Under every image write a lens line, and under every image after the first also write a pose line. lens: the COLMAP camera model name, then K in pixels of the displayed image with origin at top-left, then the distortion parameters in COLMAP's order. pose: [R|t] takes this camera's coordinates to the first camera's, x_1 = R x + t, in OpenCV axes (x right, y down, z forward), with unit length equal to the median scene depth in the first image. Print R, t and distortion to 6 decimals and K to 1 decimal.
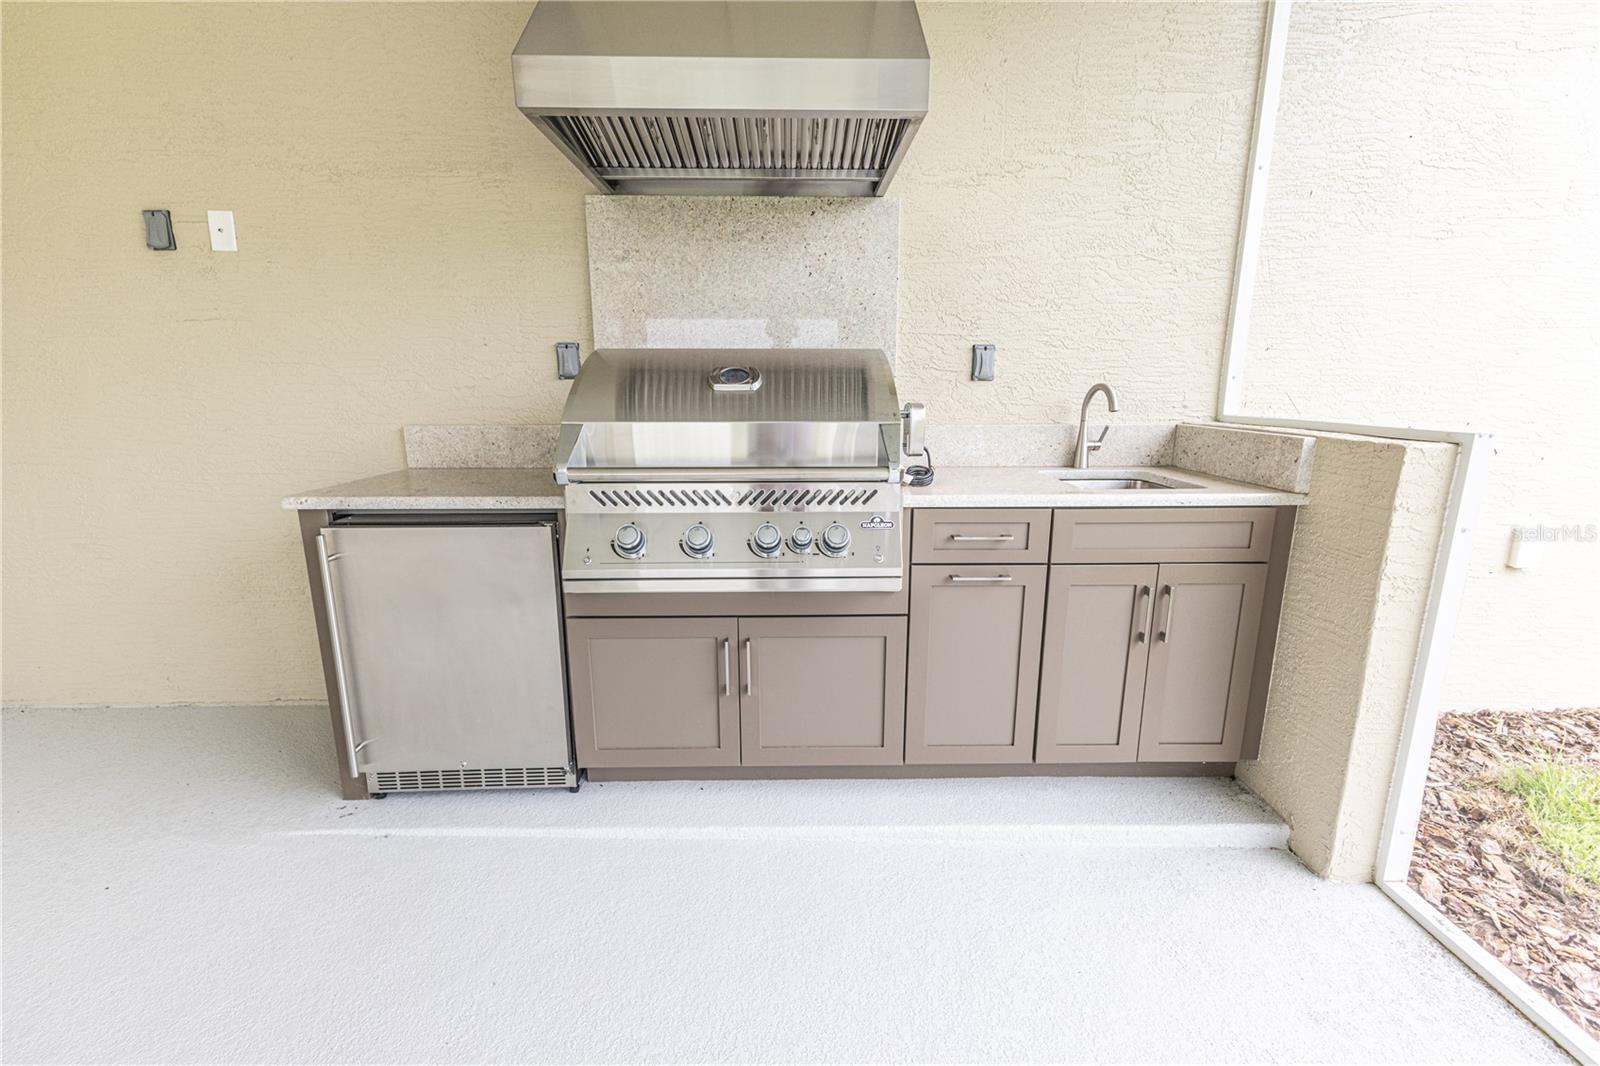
lens RADIAL K [[684.5, 0, 798.5], [0, 684.5, 531.4], [0, 0, 1]] dist [0.015333, -0.004043]
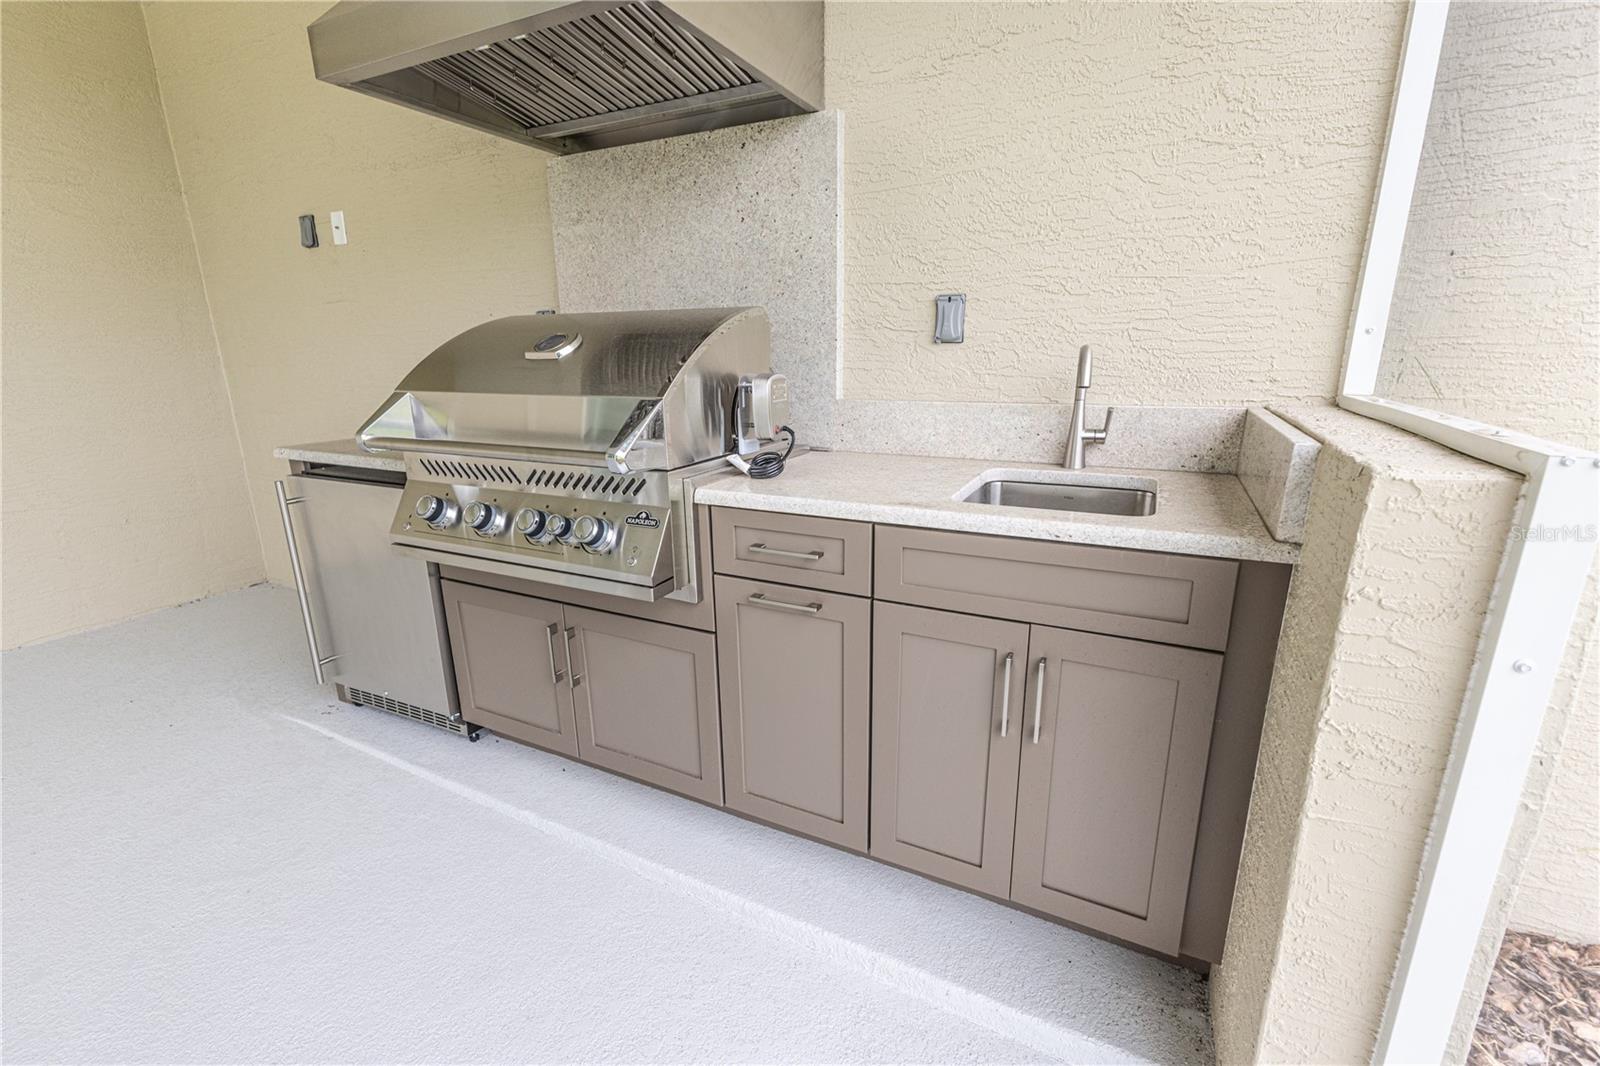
lens RADIAL K [[684.5, 0, 801.4], [0, 684.5, 530.7], [0, 0, 1]] dist [0.015333, -0.004043]
pose [[0.886943, 0.109622, -0.448682, 0.519295], [-0.087284, 0.993704, 0.070243, -0.057774], [0.453557, -0.023139, 0.890927, 0.268787]]
